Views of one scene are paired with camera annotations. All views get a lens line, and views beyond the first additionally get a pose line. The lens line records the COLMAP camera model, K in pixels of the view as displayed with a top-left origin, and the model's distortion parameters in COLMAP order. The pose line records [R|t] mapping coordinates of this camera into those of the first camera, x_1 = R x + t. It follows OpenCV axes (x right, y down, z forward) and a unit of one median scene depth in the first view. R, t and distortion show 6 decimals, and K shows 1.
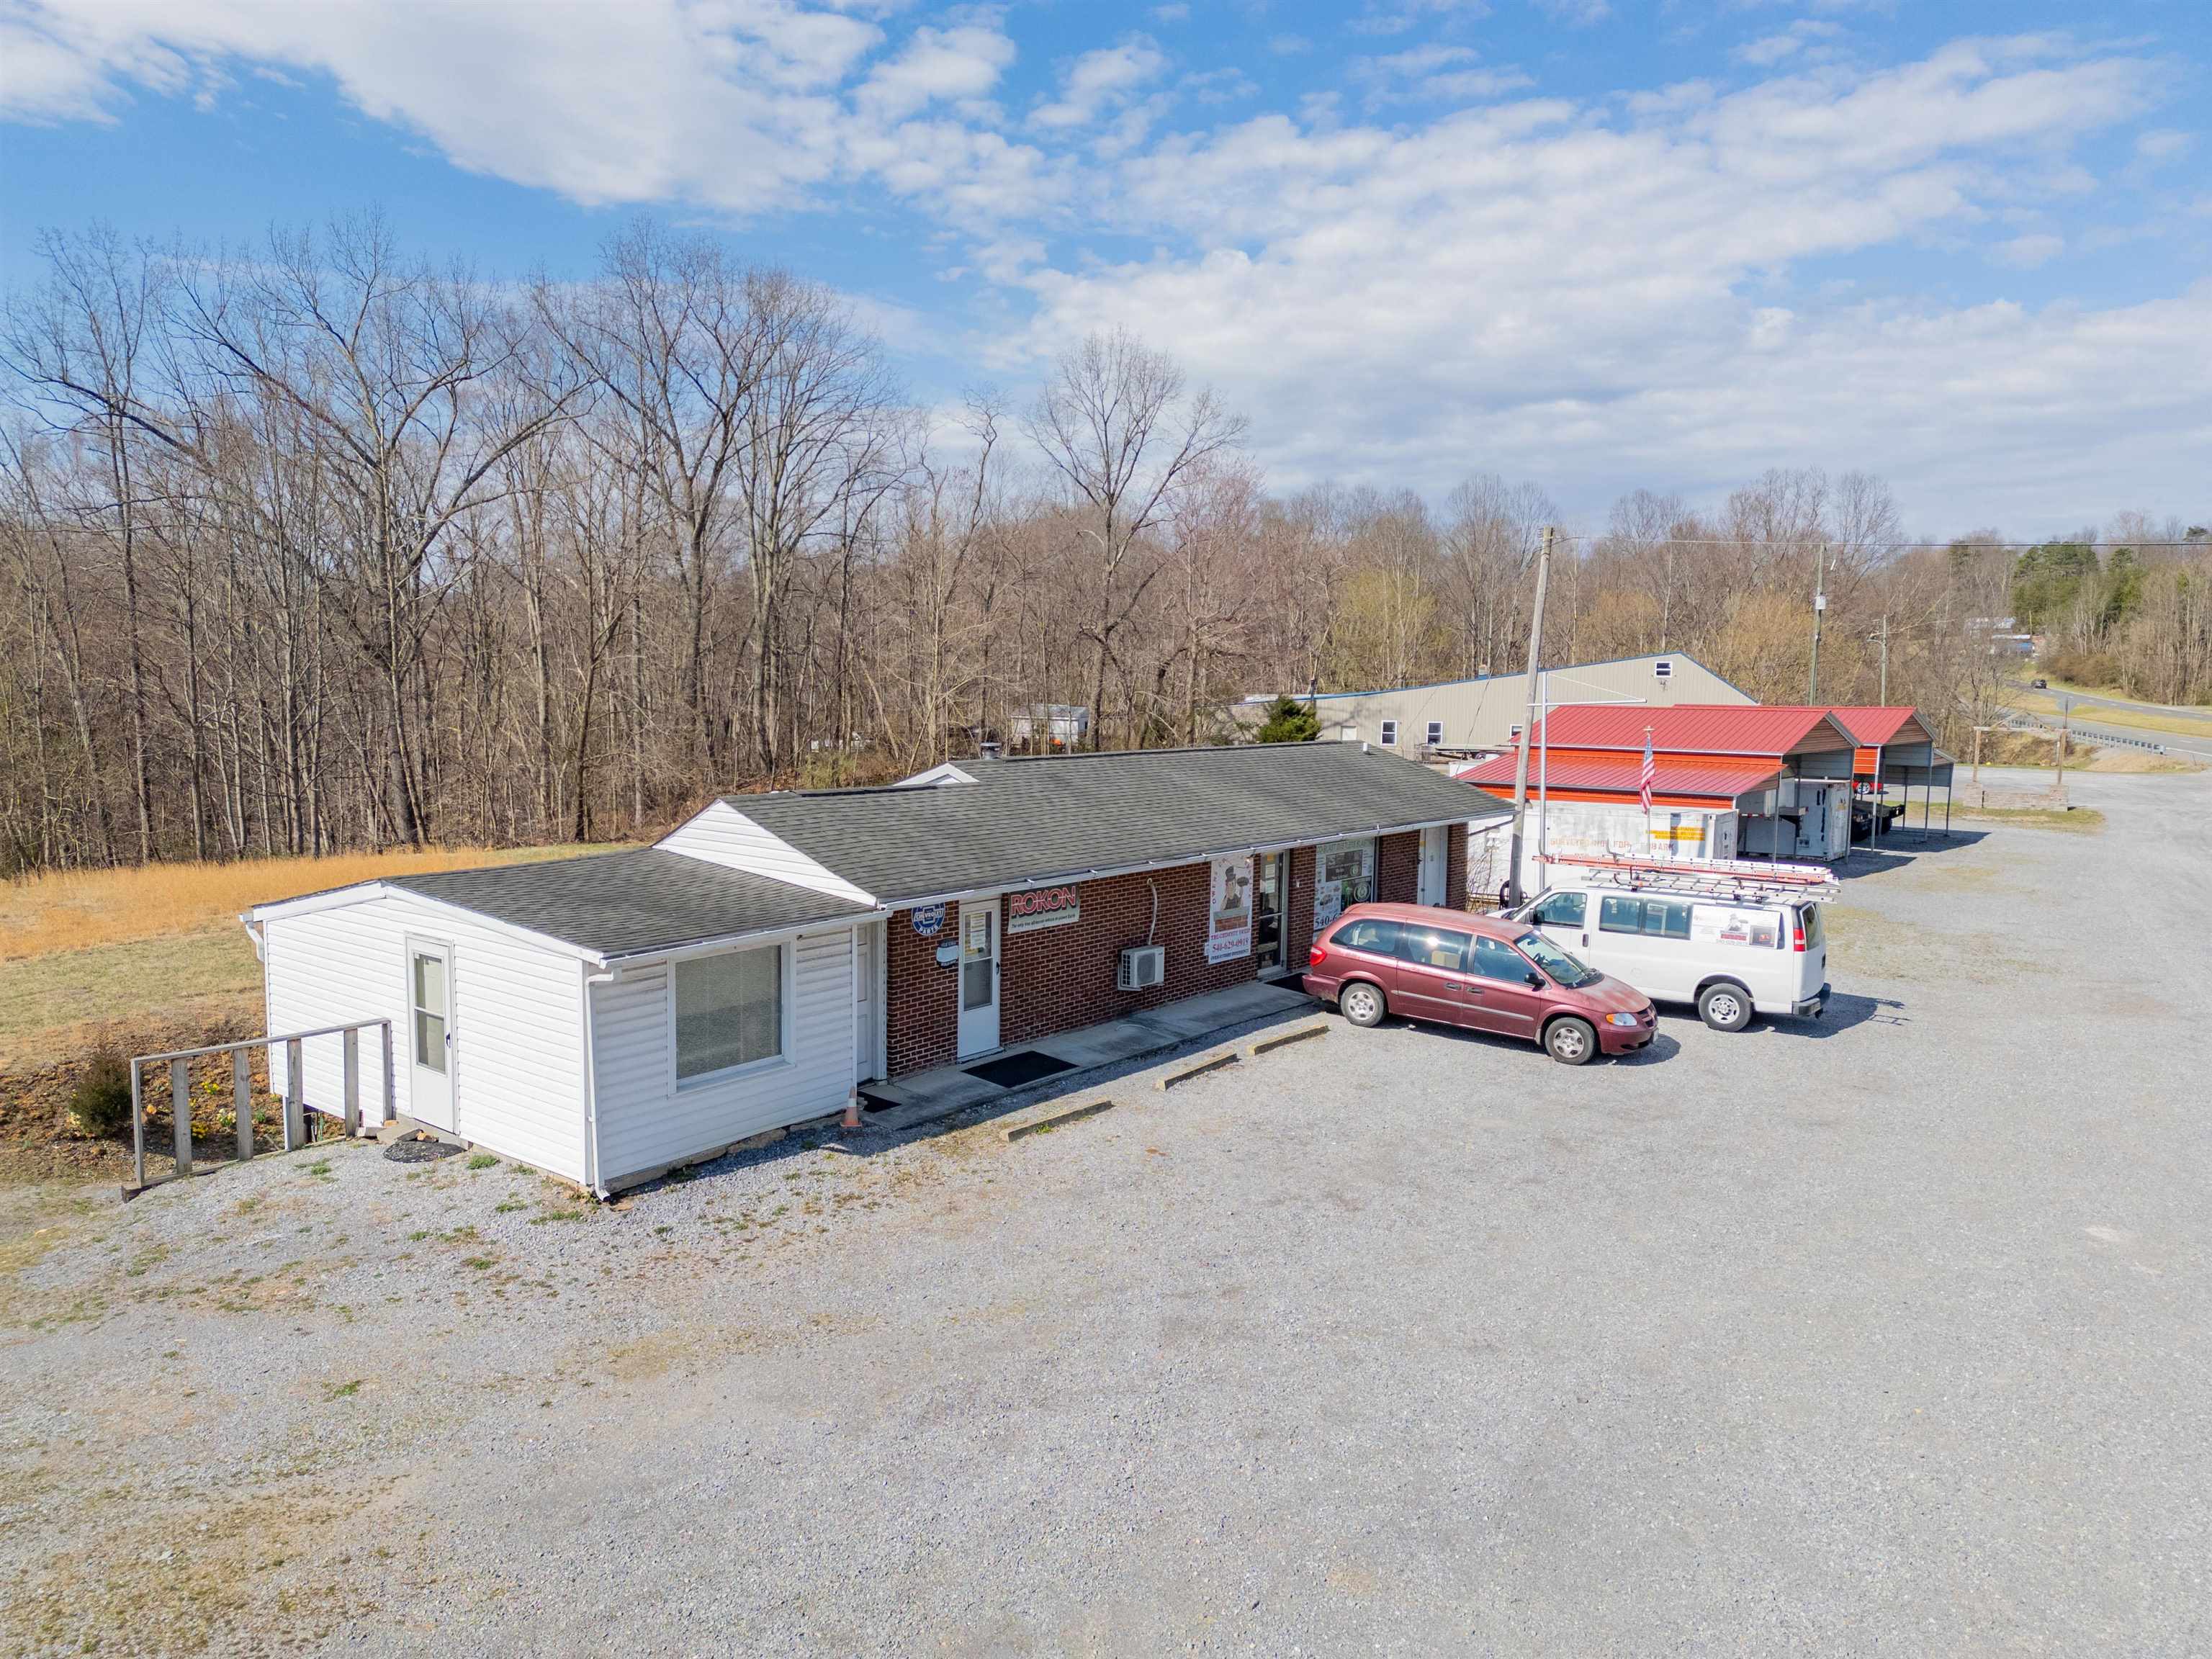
lens RADIAL K [[1541.8, 0, 1107.1], [0, 1541.8, 827.9], [0, 0, 1]] dist [0.089933, -0.083819]
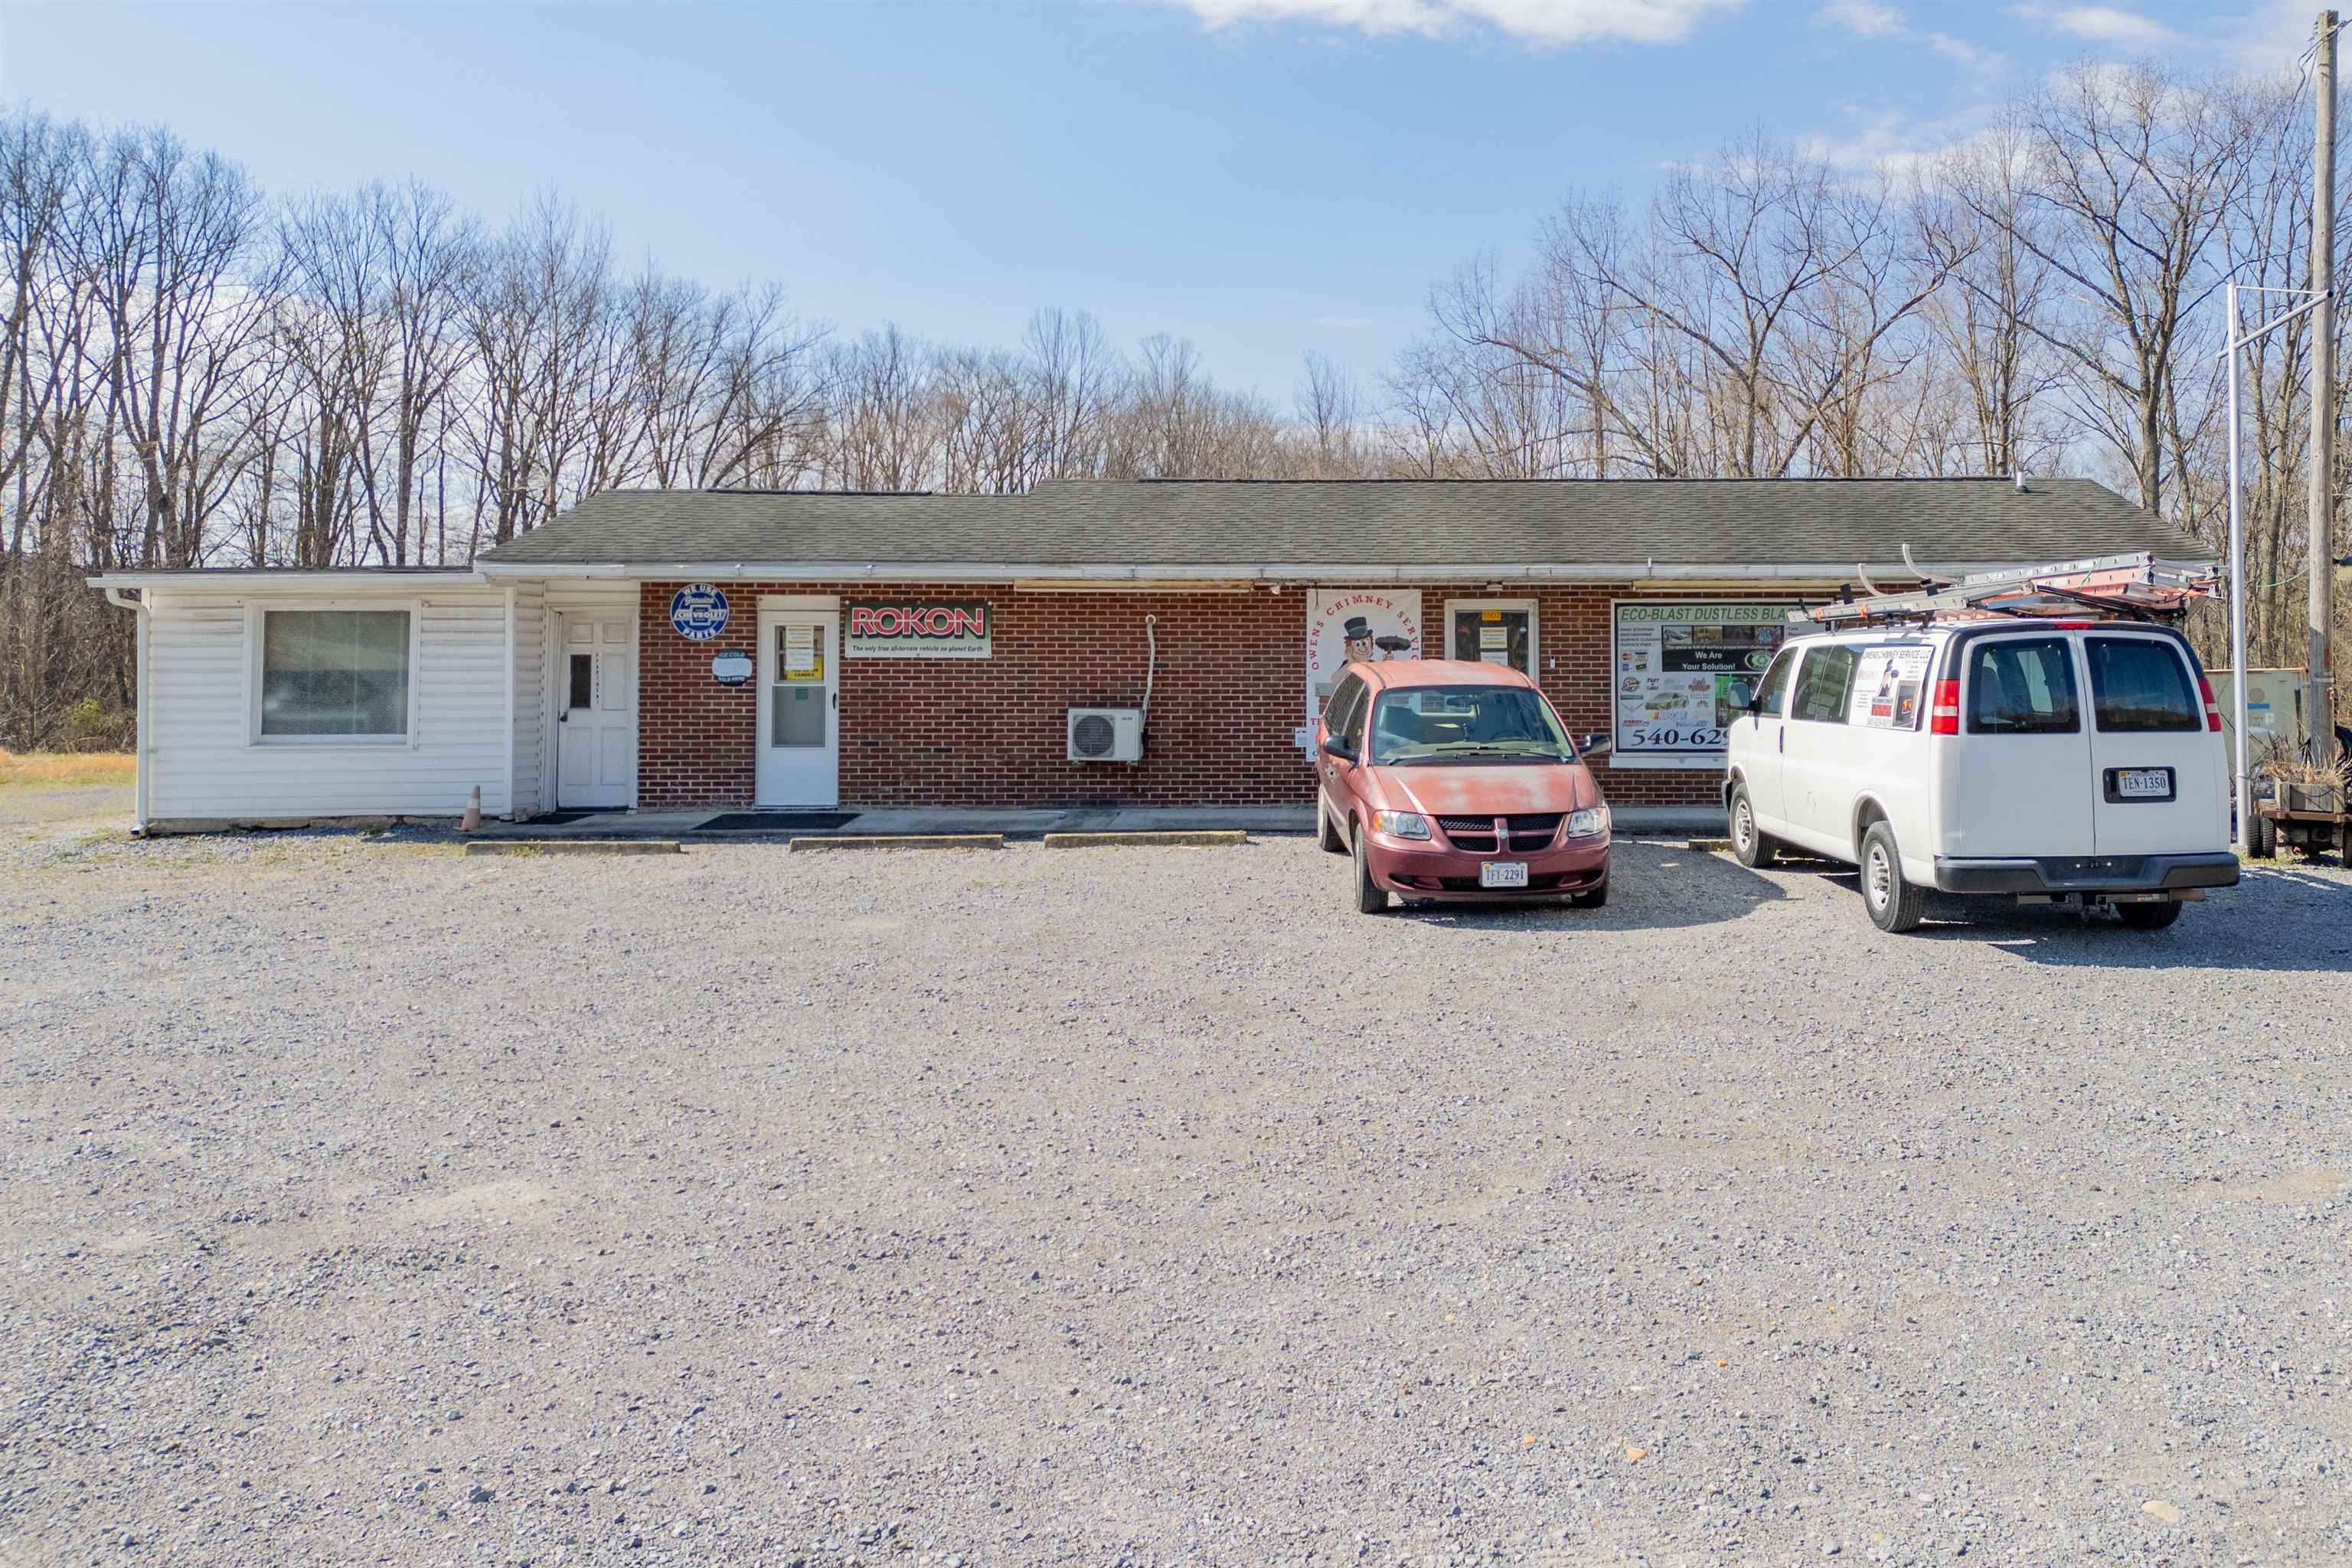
lens RADIAL K [[1658.7, 0, 1257.5], [0, 1658.7, 668.2], [0, 0, 1]] dist [0.092381, -0.000652]
pose [[0.626983, -0.013452, -0.778917, 0.678511], [-0.071644, 0.994618, -0.074847, 0.115747], [0.775732, 0.102732, 0.622645, 0.607745]]
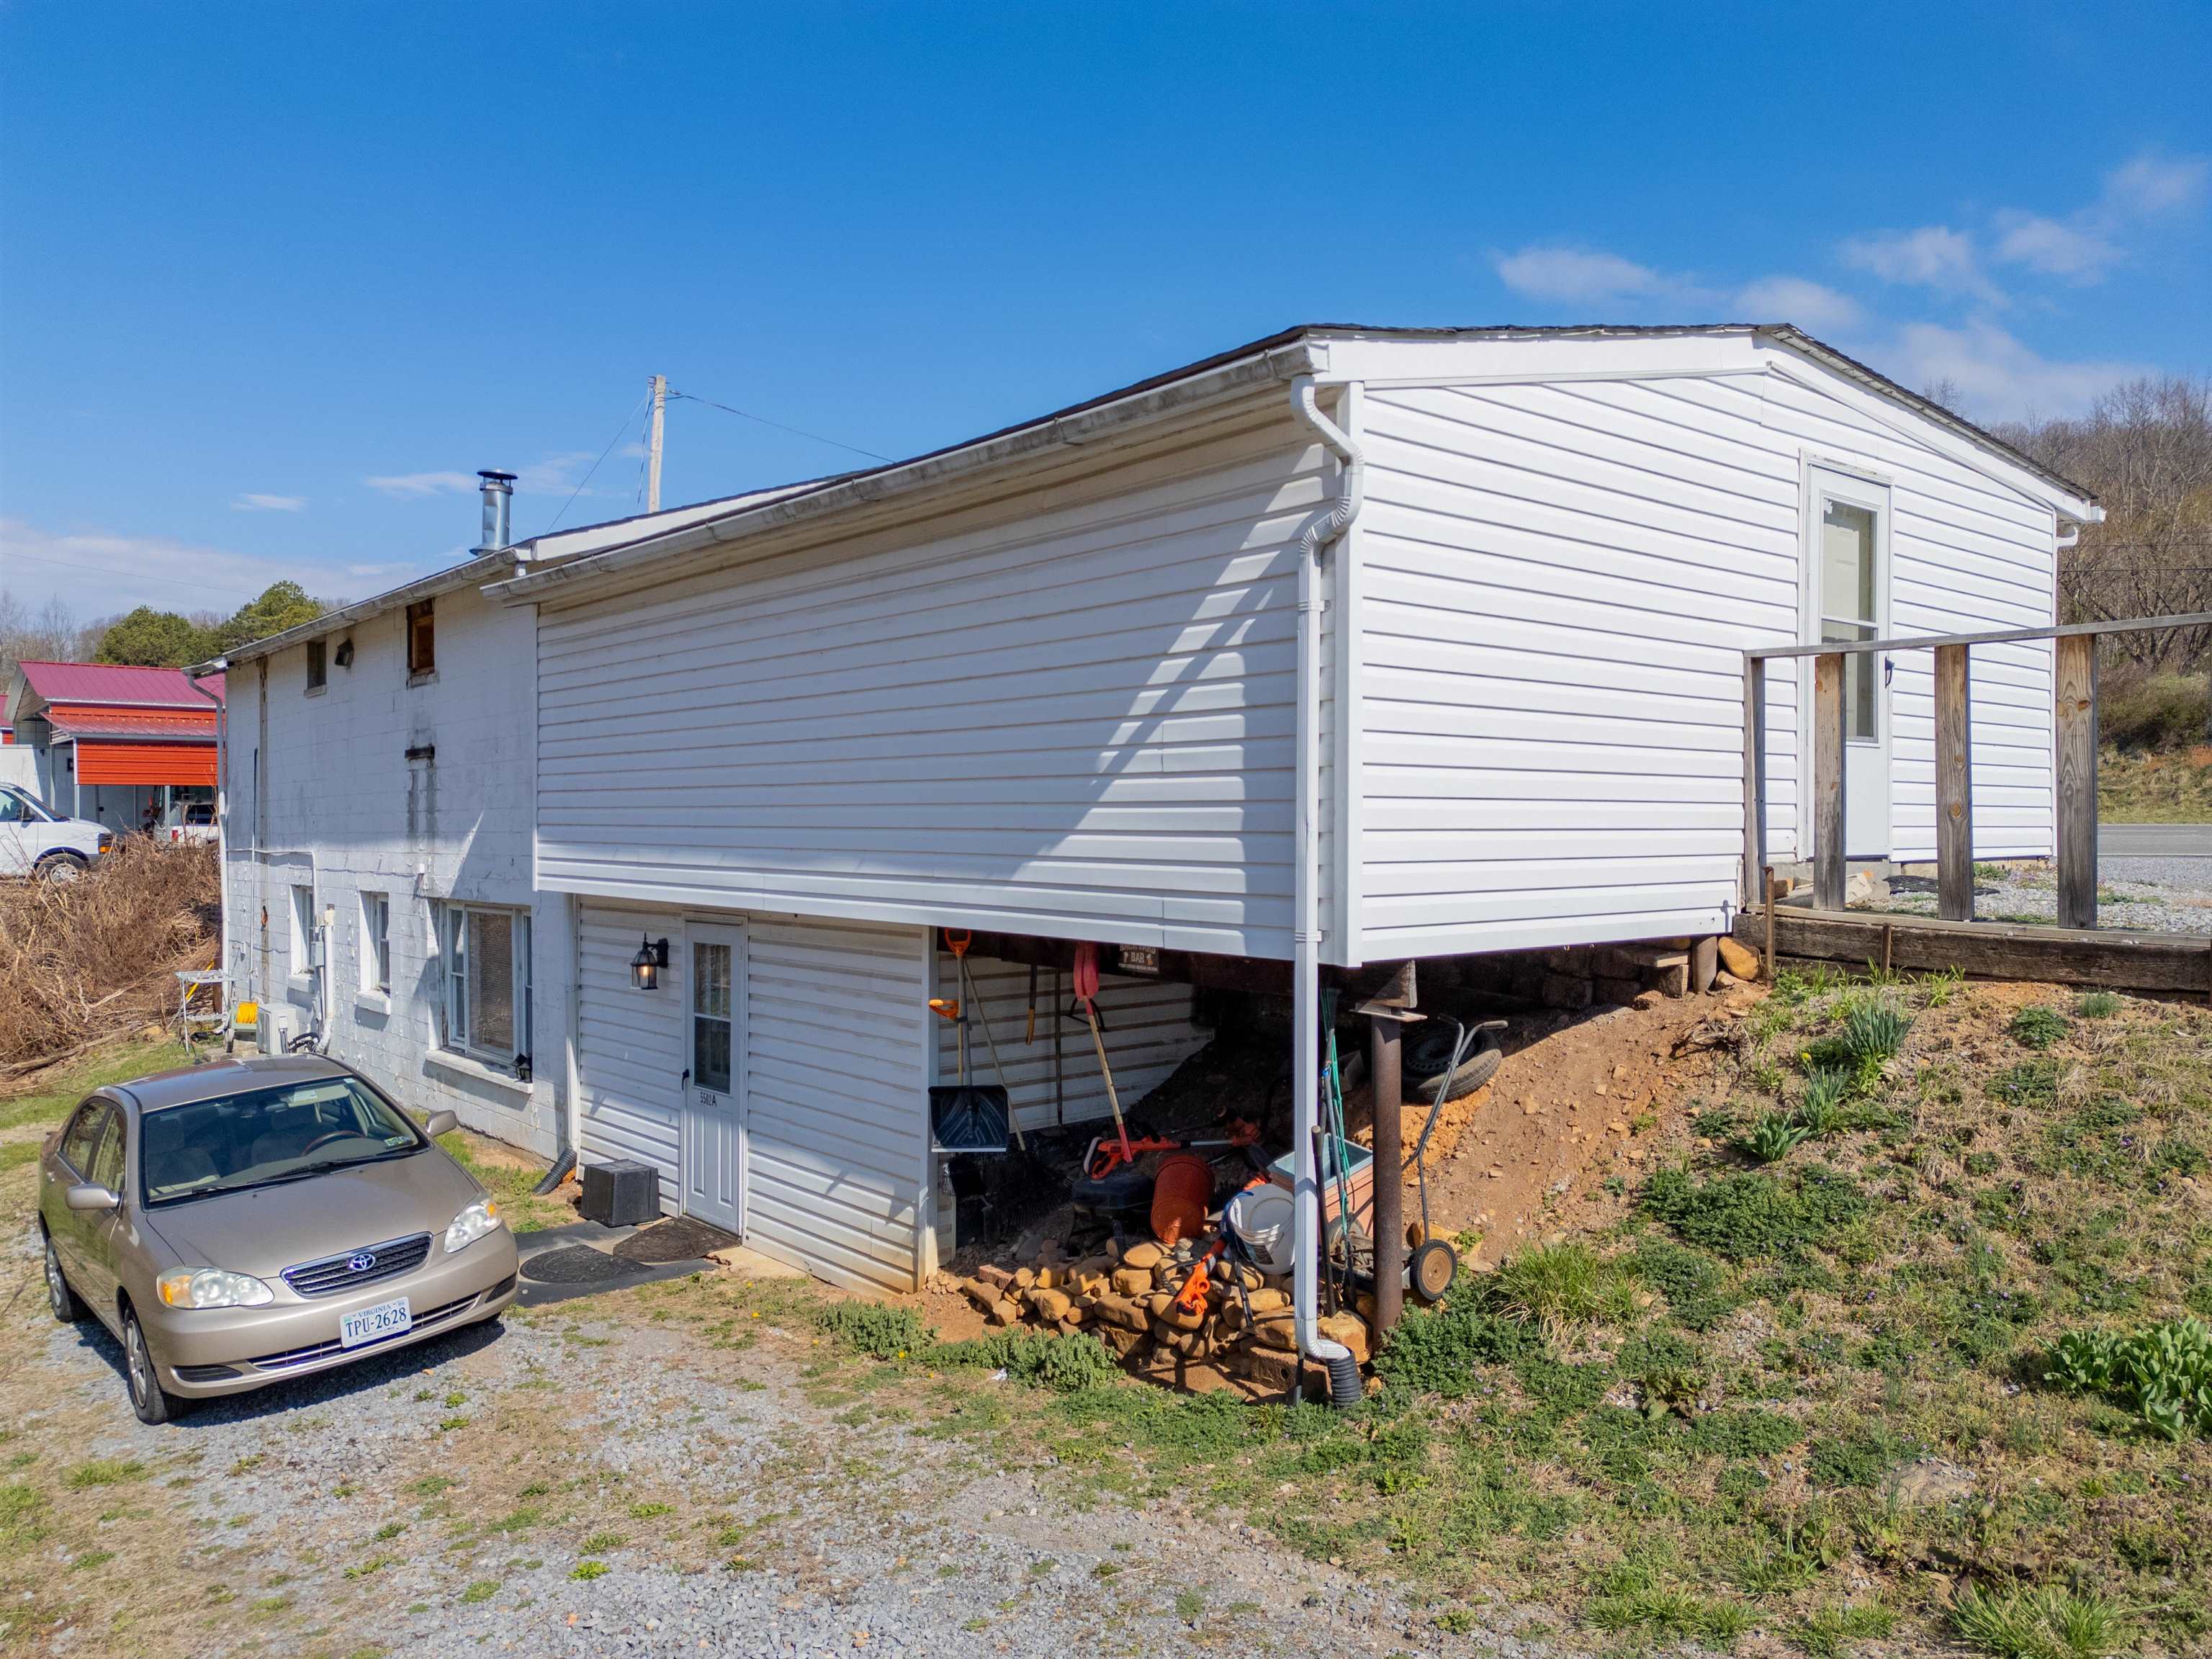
lens RADIAL K [[1539.0, 0, 1113.1], [0, 1539.0, 828.0], [0, 0, 1]] dist [0.062804, -0.042200]
pose [[0.198737, -0.017560, 0.979896, -0.746309], [0.105224, 0.994442, -0.003520, 0.124148], [-0.974388, 0.103808, 0.199480, 0.884978]]
